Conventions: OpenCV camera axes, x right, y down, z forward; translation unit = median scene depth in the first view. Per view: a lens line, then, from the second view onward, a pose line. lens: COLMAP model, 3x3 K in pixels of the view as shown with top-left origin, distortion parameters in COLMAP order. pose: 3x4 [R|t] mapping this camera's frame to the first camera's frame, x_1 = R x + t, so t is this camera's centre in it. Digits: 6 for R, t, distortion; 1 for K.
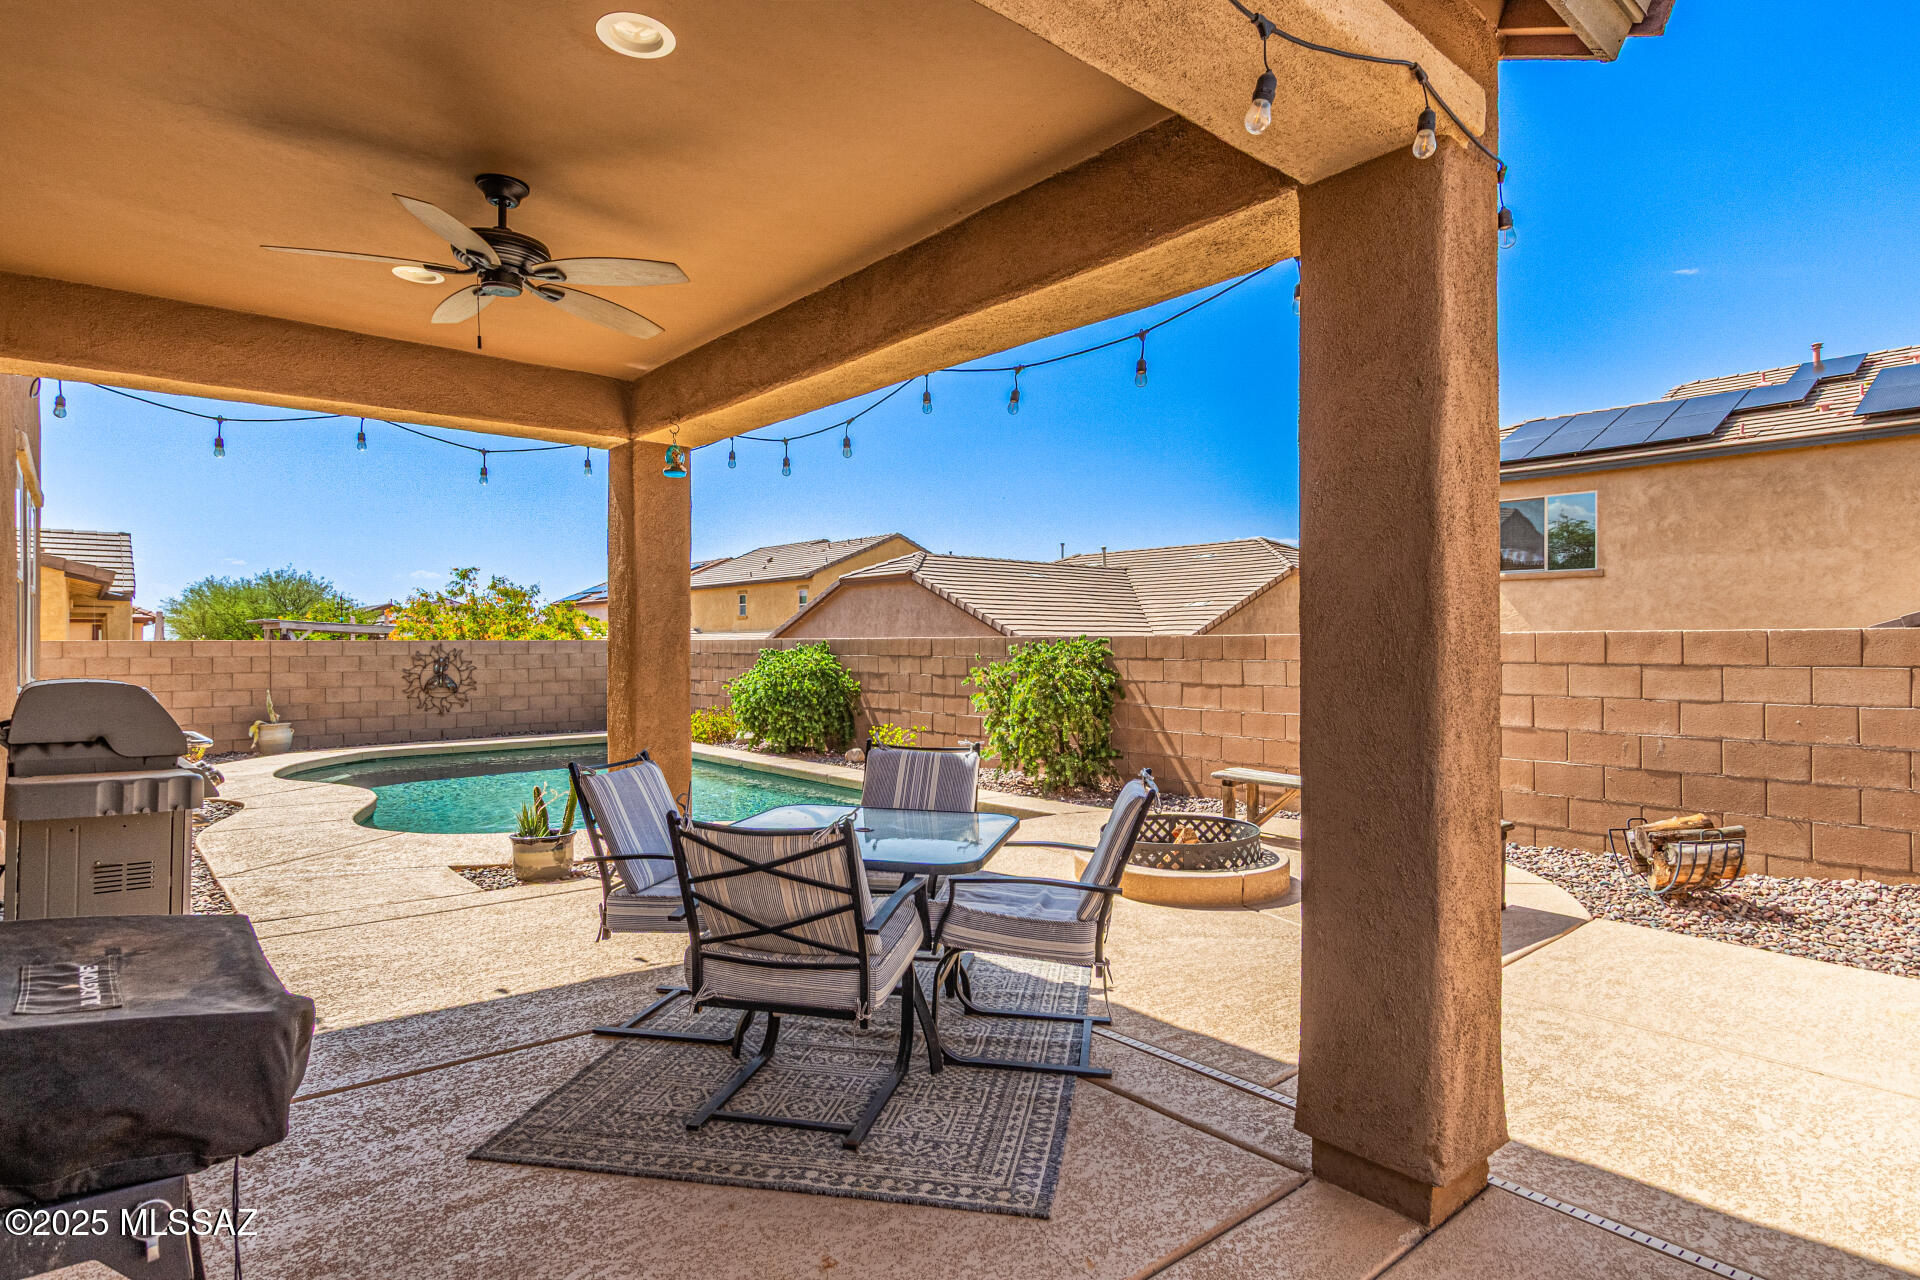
lens RADIAL K [[1027.4, 0, 966.0], [0, 1027.4, 637.6], [0, 0, 1]] dist [0.014624, -0.000095]
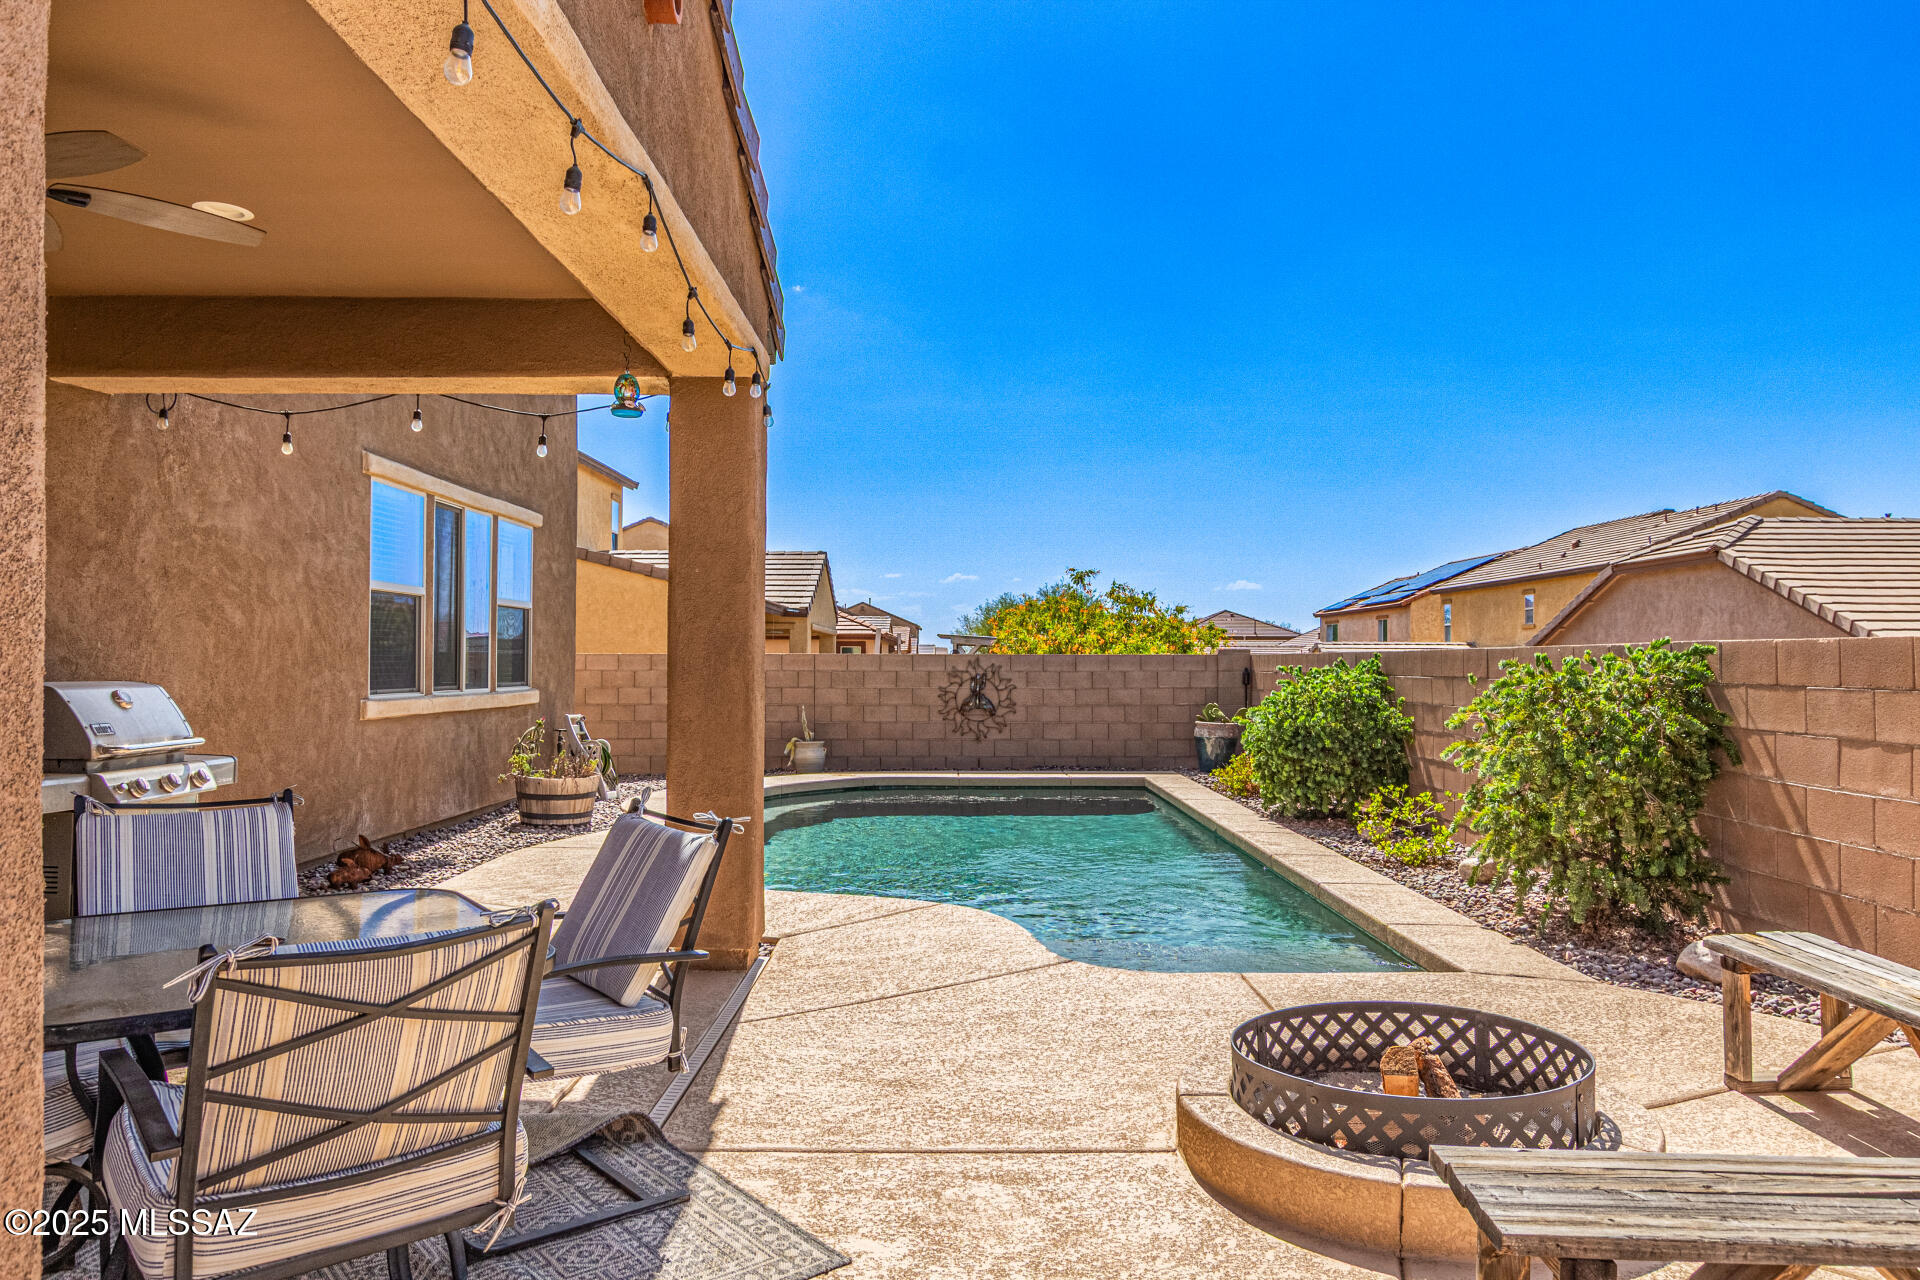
lens RADIAL K [[1278.3, 0, 971.9], [0, 1278.3, 644.1], [0, 0, 1]] dist [-0.007273, 0.000094]
pose [[0.753580, -0.005458, -0.657333, 0.191634], [-0.001294, 0.999951, -0.009786, 0.004654], [0.657355, 0.008225, 0.753537, 0.190948]]
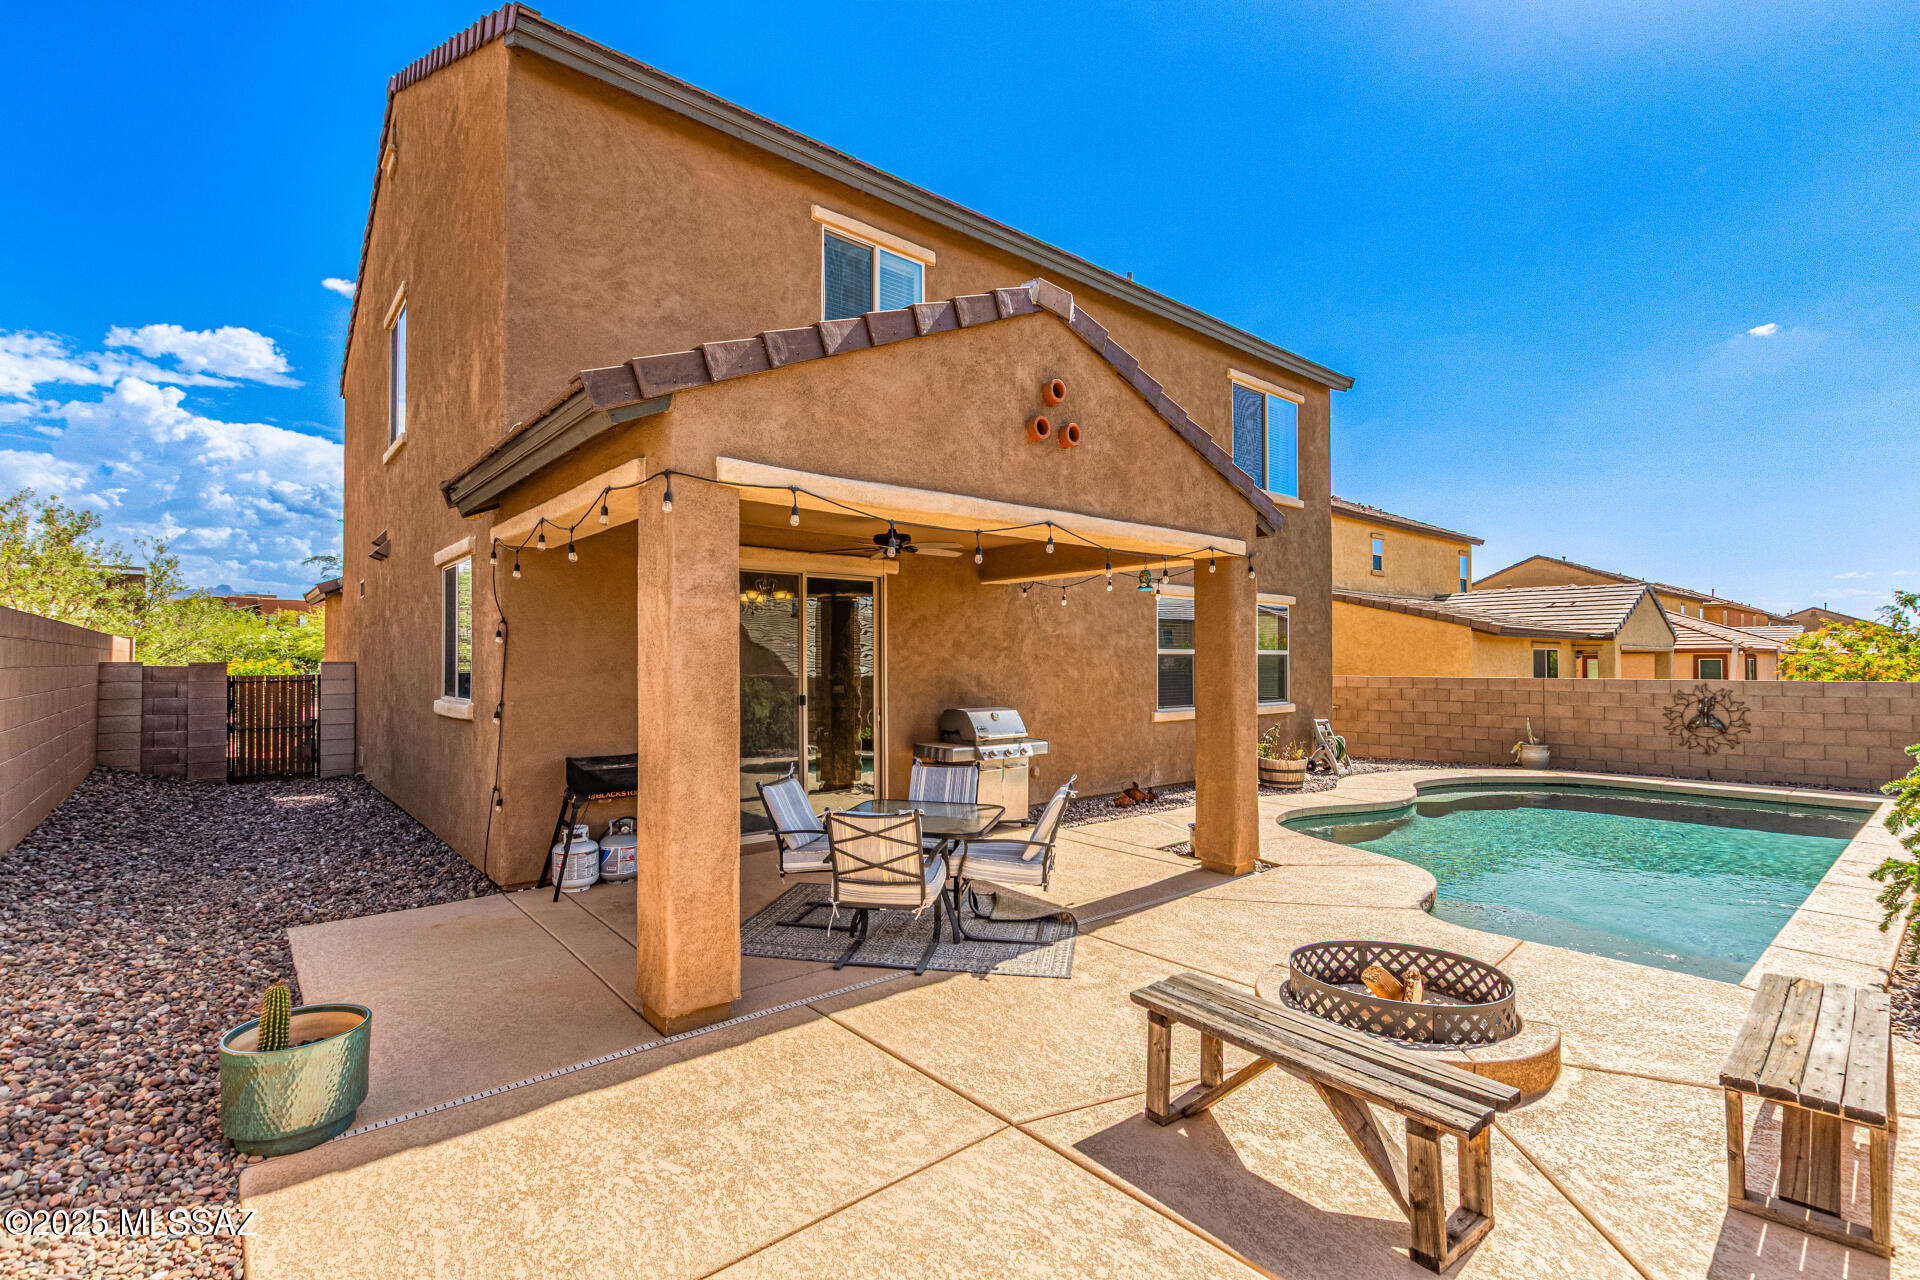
lens RADIAL K [[891.0, 0, 950.1], [0, 891.0, 642.9], [0, 0, 1]] dist [0.006349, -0.000064]
pose [[-0.043356, -0.017927, -0.998899, 0.396026], [0.007914, 0.999801, -0.018286, -0.023375], [0.999028, -0.008698, -0.043205, 0.304565]]
